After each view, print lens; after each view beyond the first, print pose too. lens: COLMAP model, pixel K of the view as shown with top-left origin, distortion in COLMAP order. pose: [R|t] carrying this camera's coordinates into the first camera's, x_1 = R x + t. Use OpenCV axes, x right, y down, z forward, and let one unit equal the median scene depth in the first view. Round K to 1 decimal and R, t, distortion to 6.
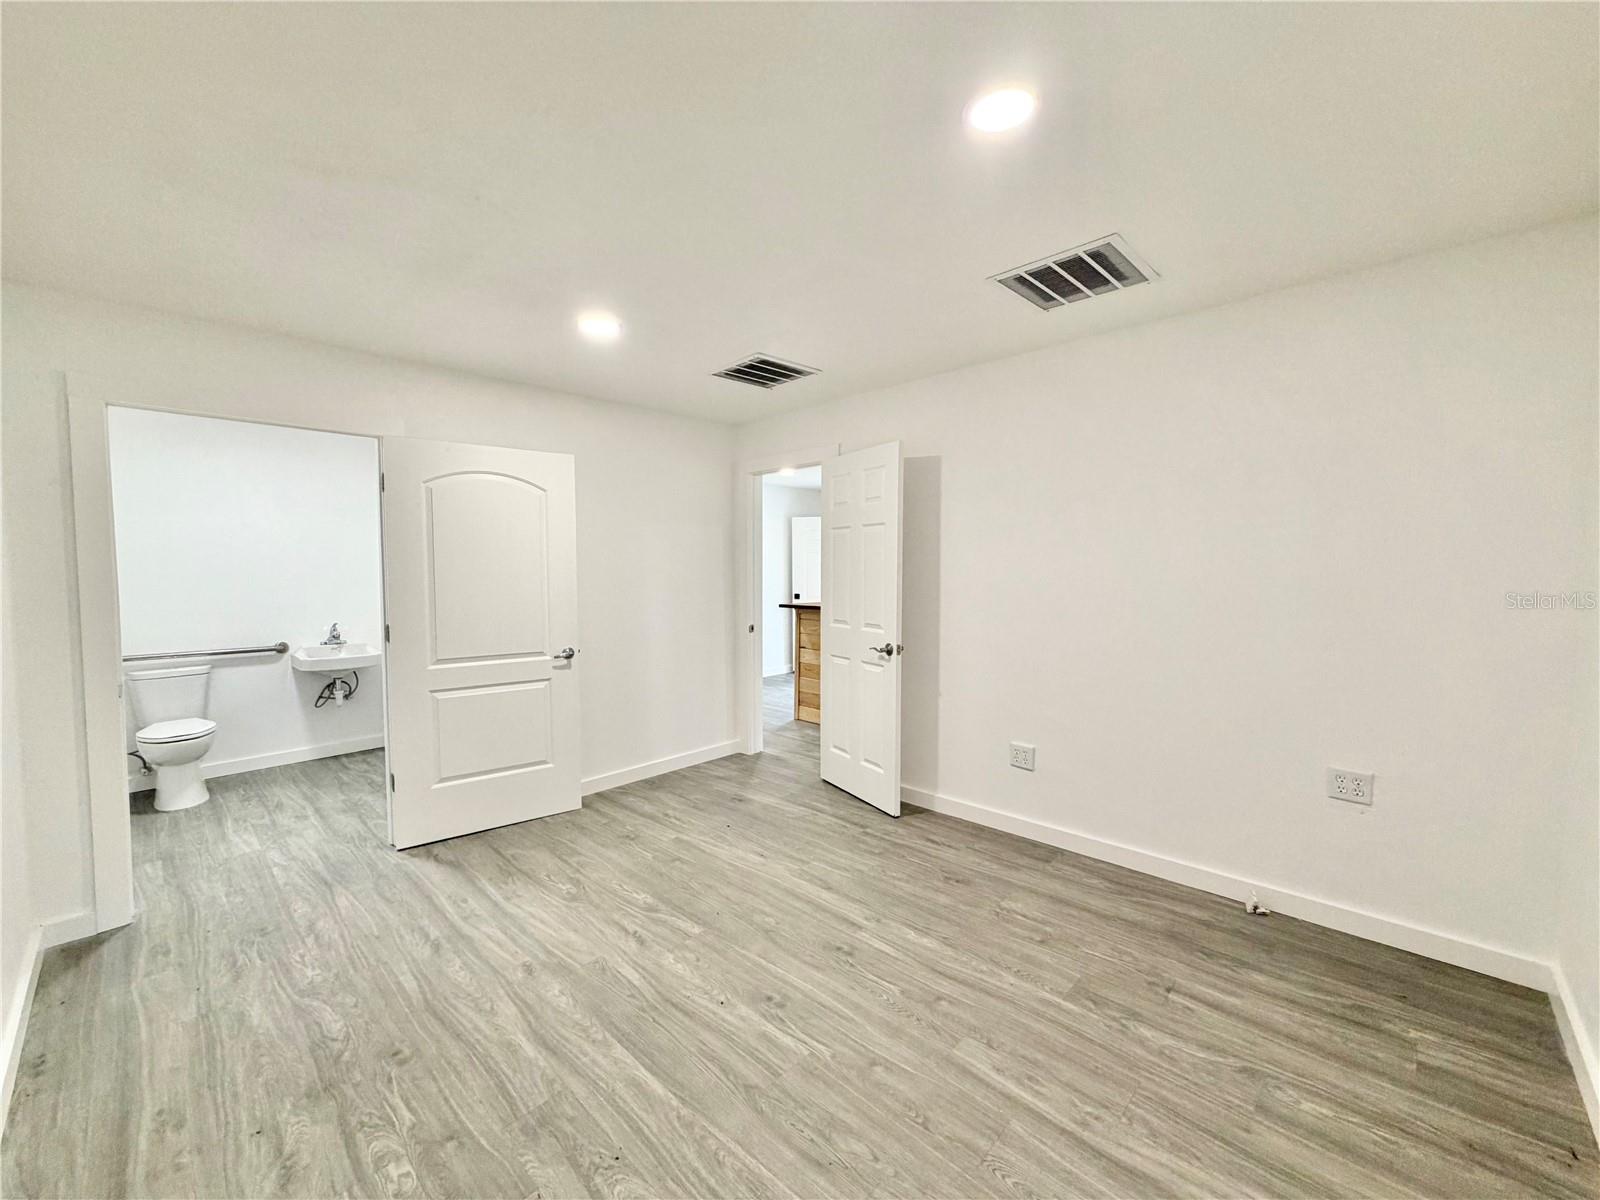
lens RADIAL K [[636.9, 0, 795.4], [0, 636.9, 602.8], [0, 0, 1]] dist [0.000437, 0.000084]
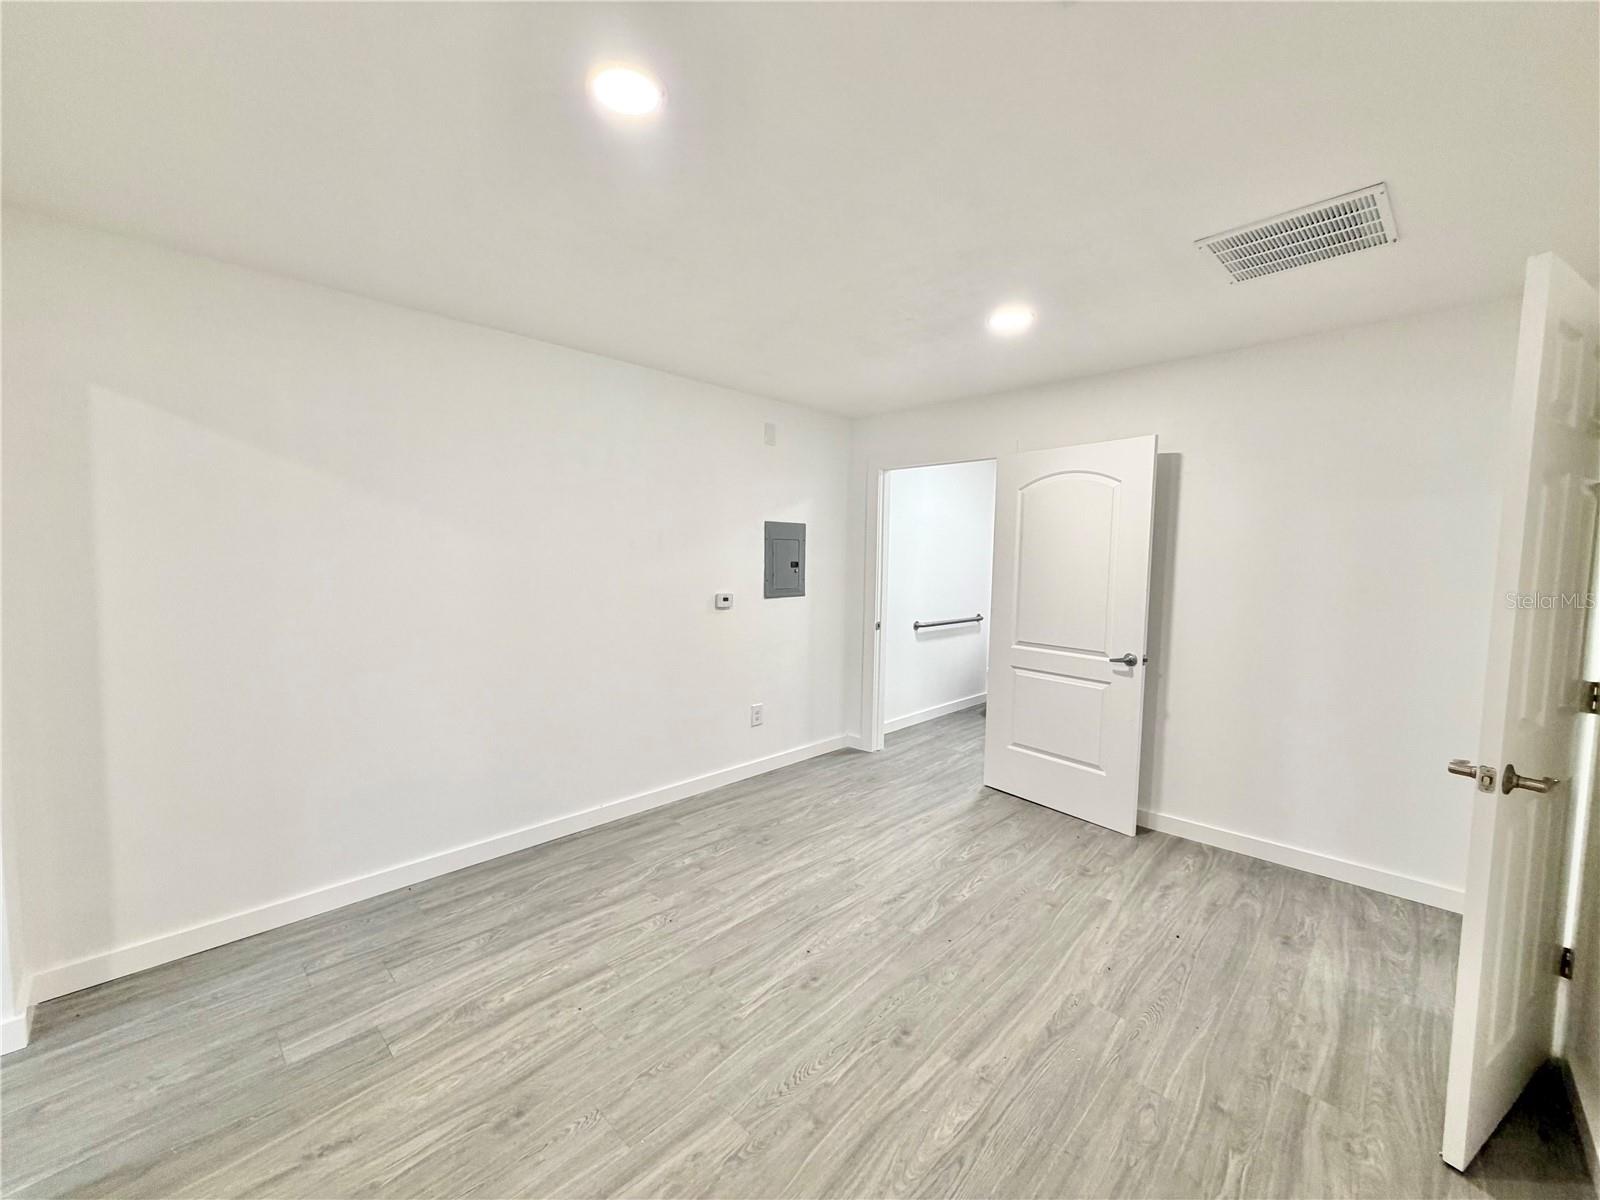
lens RADIAL K [[641.6, 0, 793.8], [0, 641.6, 597.6], [0, 0, 1]] dist [0.000097, 0.000423]
pose [[-0.006188, 0.068734, -0.997616, 0.742709], [-0.066338, 0.995409, 0.068993, -0.052678], [0.997778, 0.066606, -0.001600, 0.715667]]
